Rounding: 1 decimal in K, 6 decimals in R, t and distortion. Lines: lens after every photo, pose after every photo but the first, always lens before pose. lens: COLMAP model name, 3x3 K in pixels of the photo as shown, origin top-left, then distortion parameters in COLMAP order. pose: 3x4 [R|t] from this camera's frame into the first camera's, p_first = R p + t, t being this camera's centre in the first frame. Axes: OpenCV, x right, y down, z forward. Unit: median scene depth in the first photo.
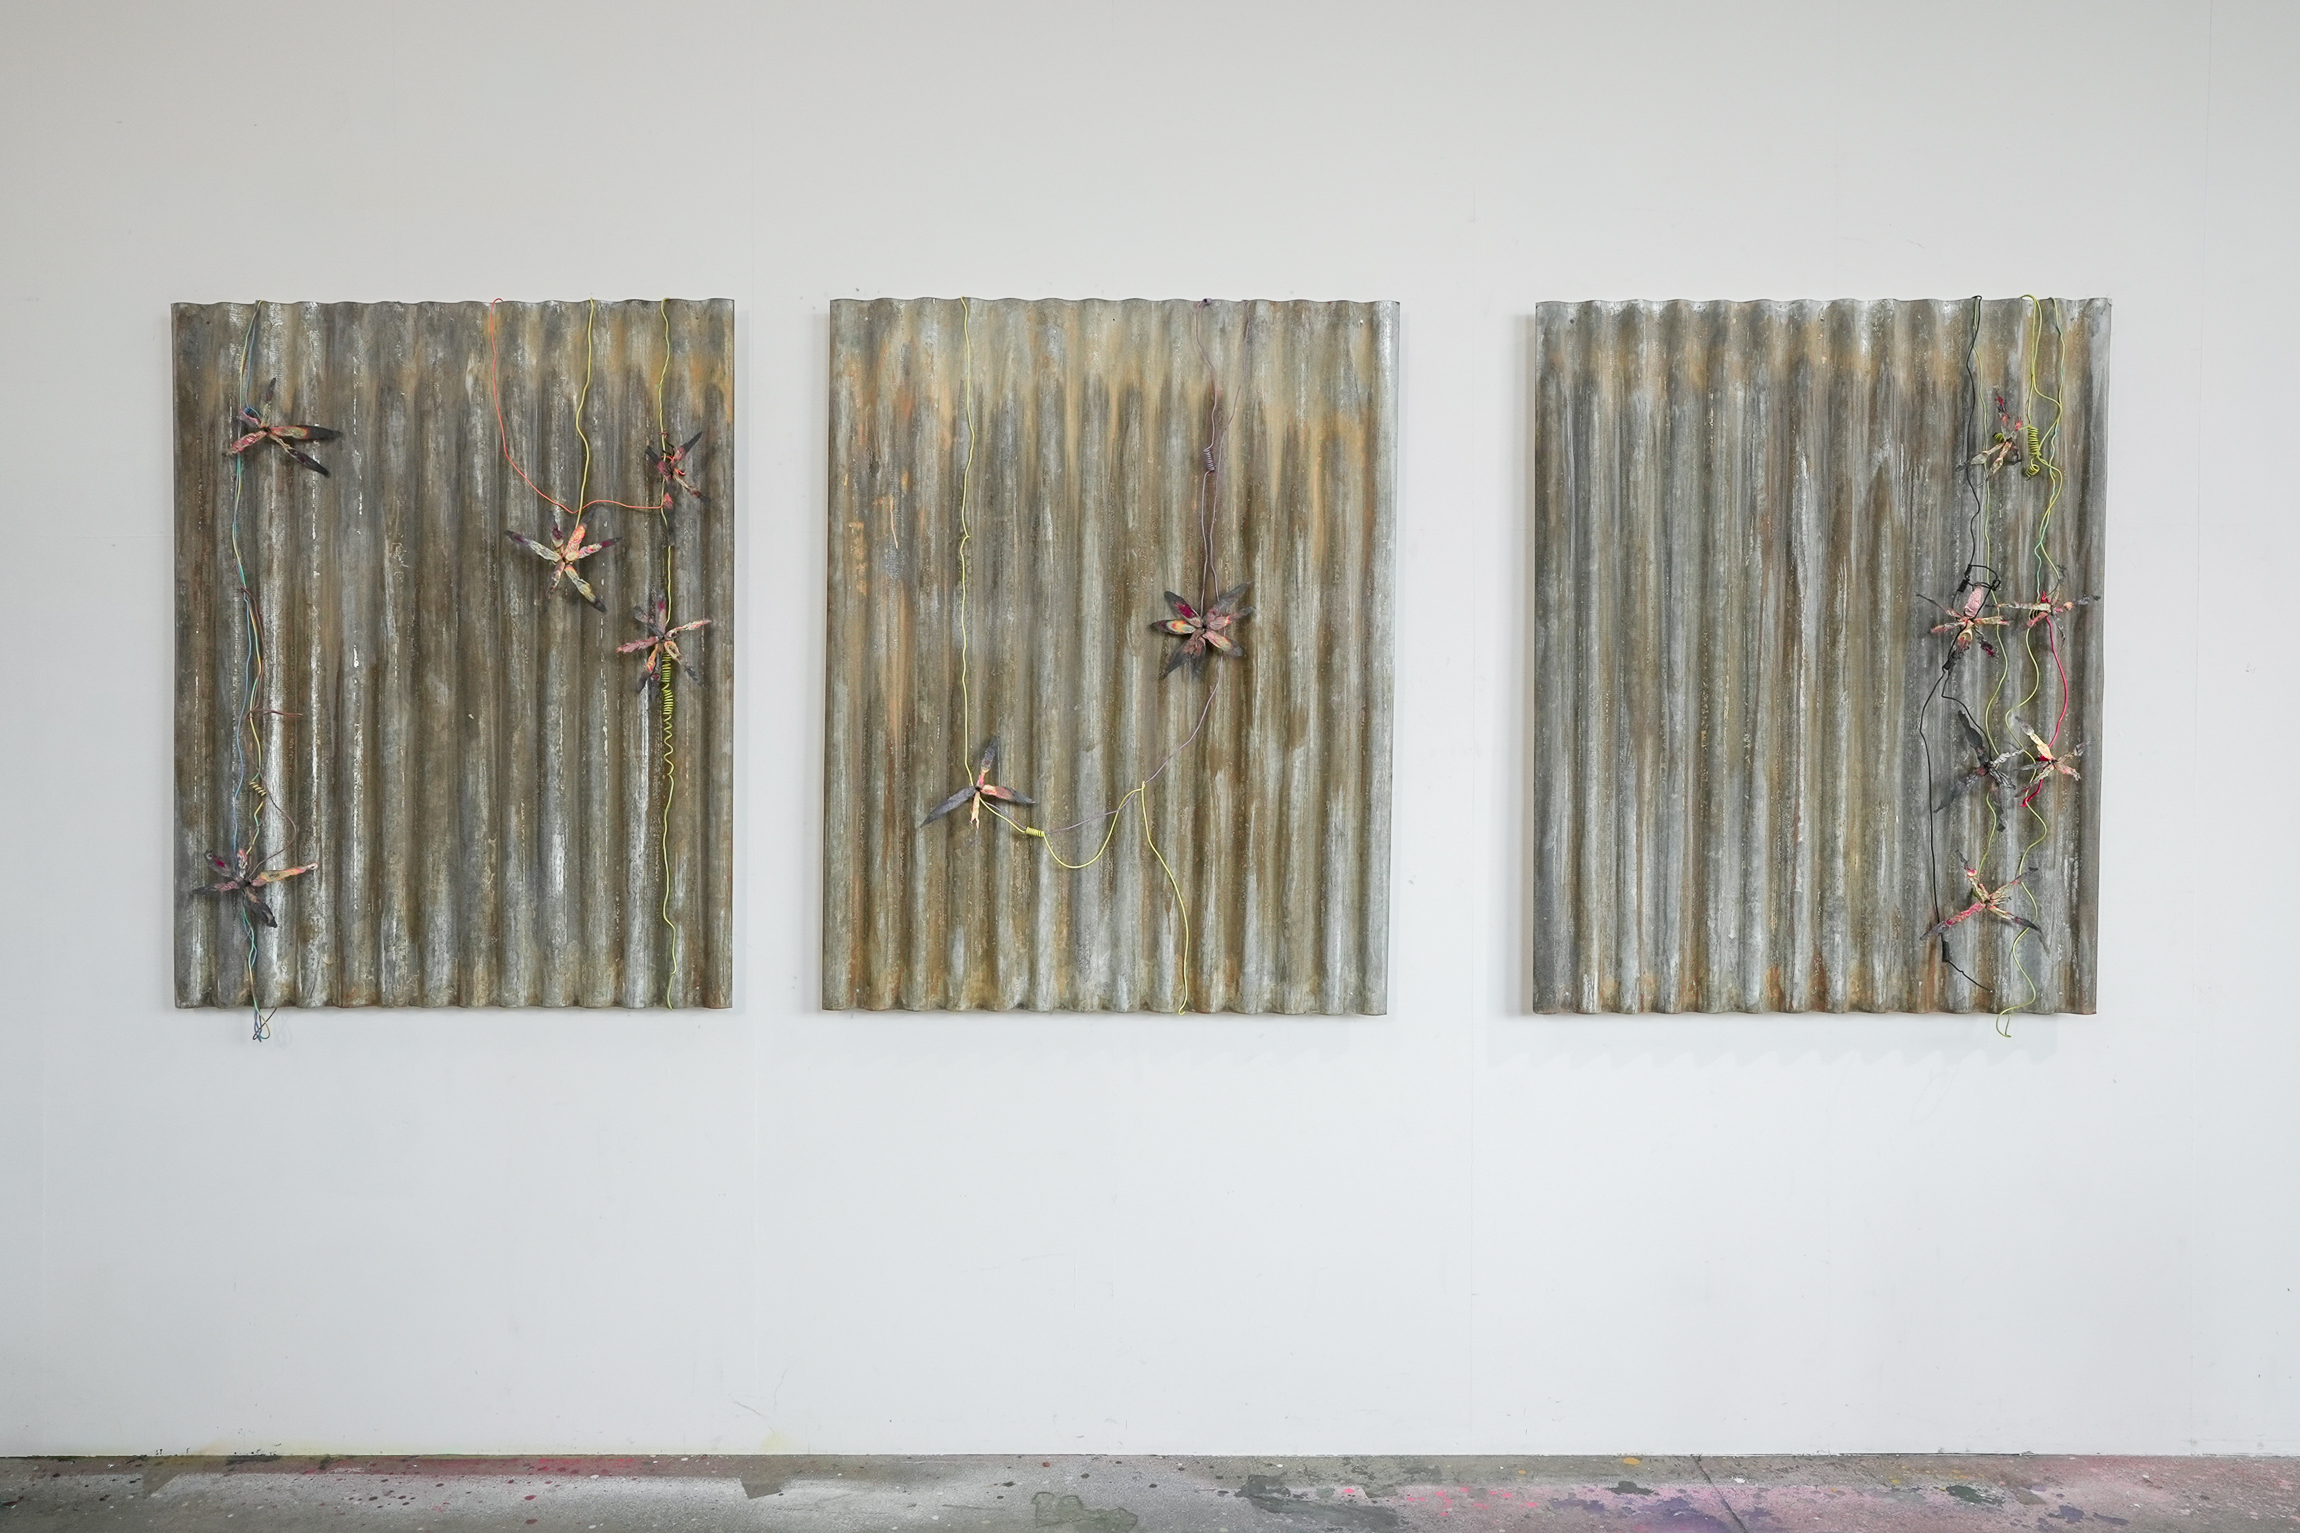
lens RADIAL K [[1661.7, 0, 1149.8], [0, 1661.7, 763.5], [0, 0, 1]] dist [-0.001409, 0.000427]
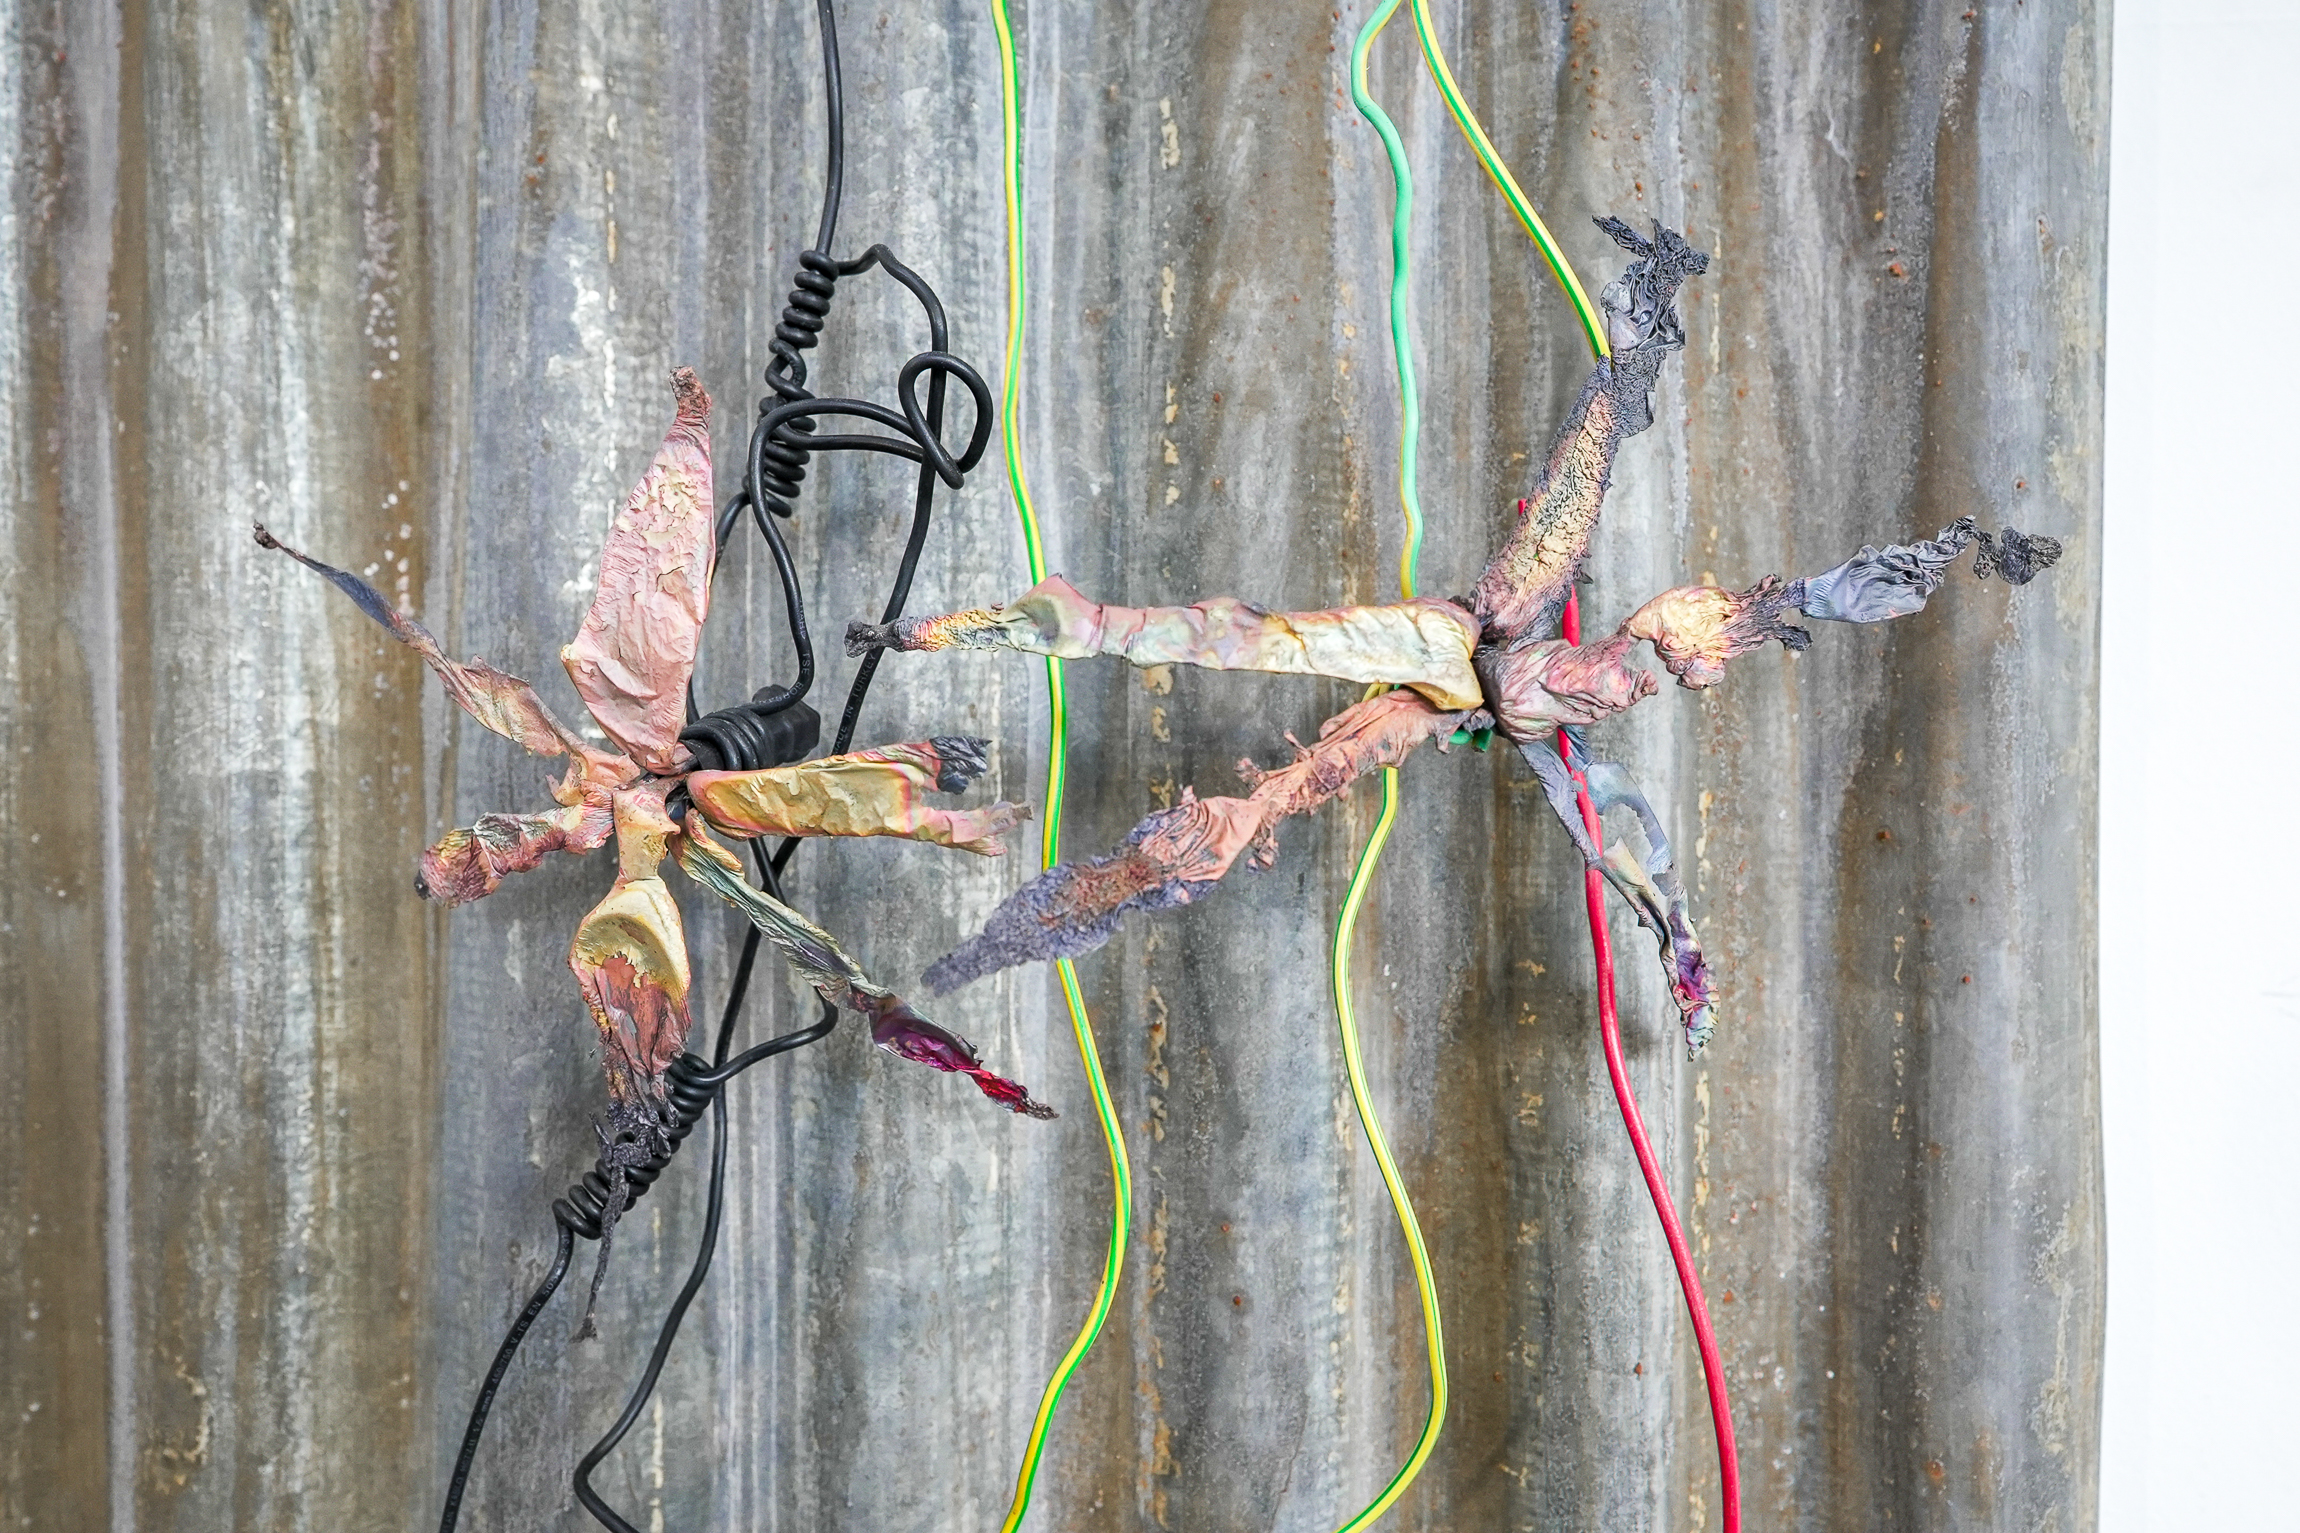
lens RADIAL K [[1661.7, 0, 1149.9], [0, 1661.7, 769.2], [0, 0, 1]] dist [-0.001409, 0.000427]
pose [[0.999404, -0.003456, -0.034334, 0.513810], [0.003103, 0.999942, -0.010343, -0.084623], [0.034368, 0.010231, 0.999357, 0.885065]]
